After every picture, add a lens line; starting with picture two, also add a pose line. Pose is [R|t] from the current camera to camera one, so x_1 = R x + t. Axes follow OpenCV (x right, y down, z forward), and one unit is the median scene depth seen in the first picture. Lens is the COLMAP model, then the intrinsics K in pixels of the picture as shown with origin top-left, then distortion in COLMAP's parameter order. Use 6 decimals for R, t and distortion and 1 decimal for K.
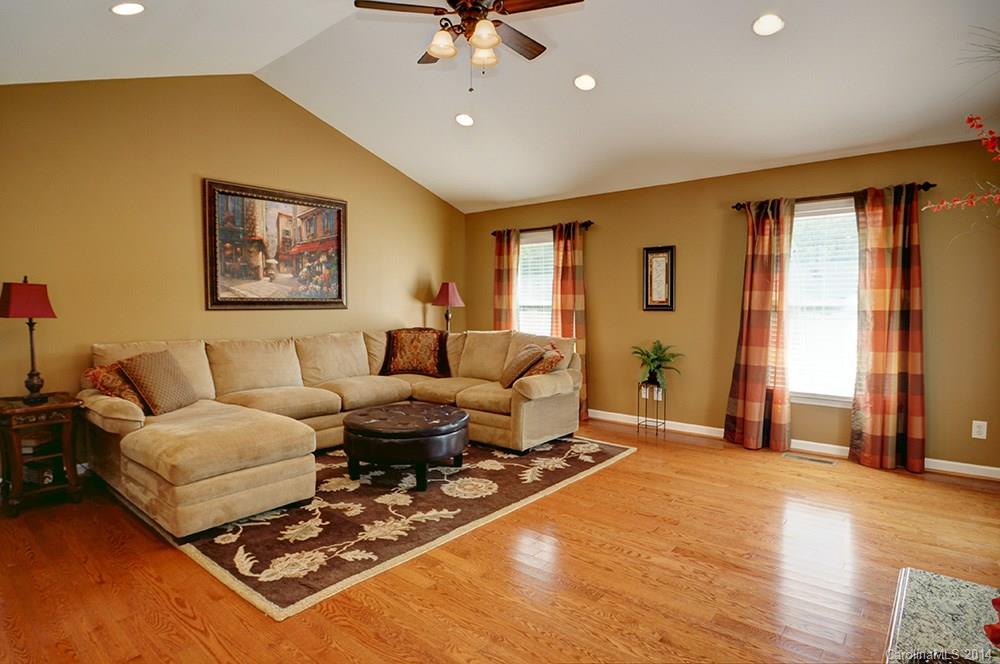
lens RADIAL K [[547.6, 0, 495.7], [0, 547.6, 329.4], [0, 0, 1]] dist [-0.016905, -0.000531]
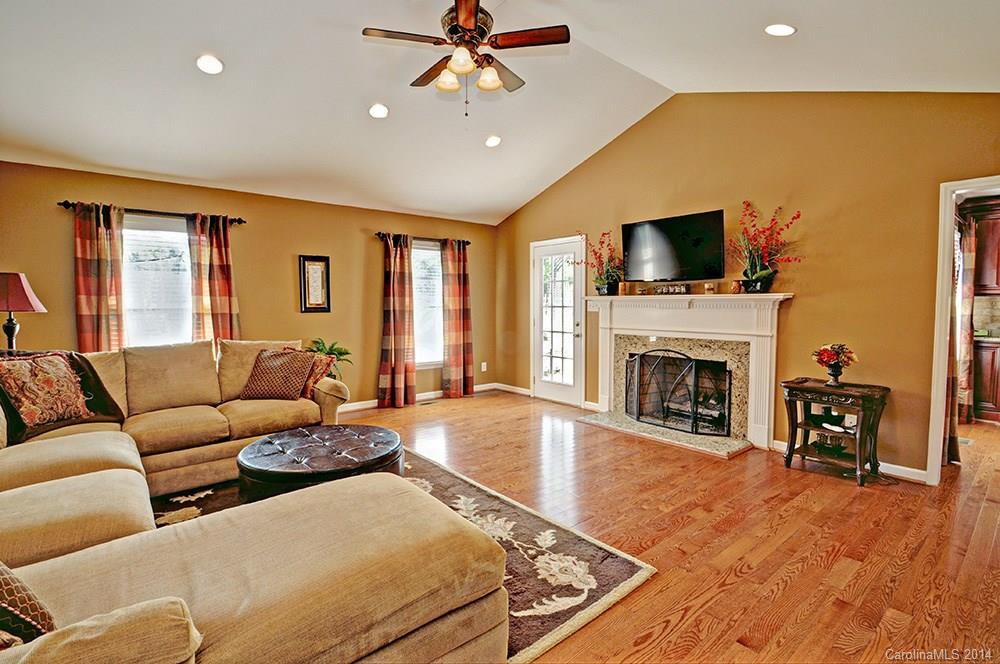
lens RADIAL K [[456.7, 0, 494.0], [0, 456.7, 332.6], [0, 0, 1]] dist [-0.016666, -0.000009]
pose [[0.182849, -0.058442, 0.981402, -0.672777], [0.054131, 0.997316, 0.049305, -0.022494], [-0.981650, 0.044109, 0.185522, 0.549691]]
